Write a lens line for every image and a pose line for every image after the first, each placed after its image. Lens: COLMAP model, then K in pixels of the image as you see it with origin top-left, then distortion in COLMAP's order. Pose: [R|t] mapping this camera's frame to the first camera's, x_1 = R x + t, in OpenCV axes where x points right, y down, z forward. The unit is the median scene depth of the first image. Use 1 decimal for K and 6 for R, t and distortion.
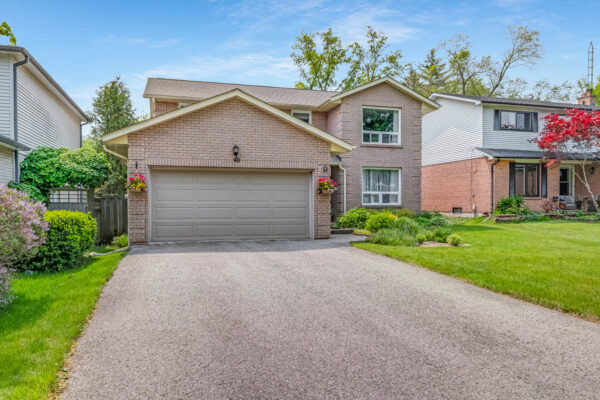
lens RADIAL K [[435.0, 0, 300.8], [0, 435.0, 207.8], [0, 0, 1]] dist [0.001144, -0.000309]
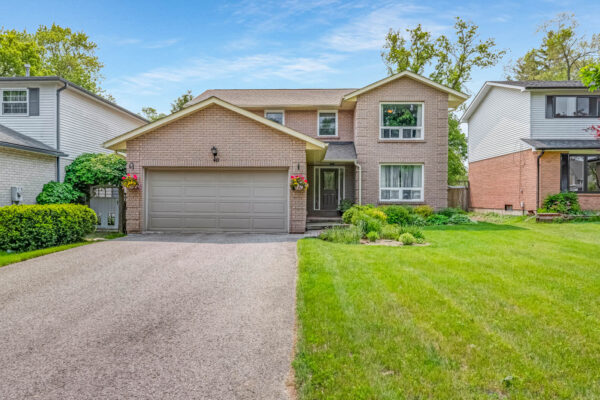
lens RADIAL K [[410.0, 0, 300.0], [0, 410.0, 200.0], [0, 0, 1]] dist [-0.001655, 0.003407]
pose [[0.949272, 0.007534, -0.314366, 0.255335], [-0.009071, 0.999953, -0.003425, -0.003874], [0.314326, 0.006103, 0.949296, 0.046287]]
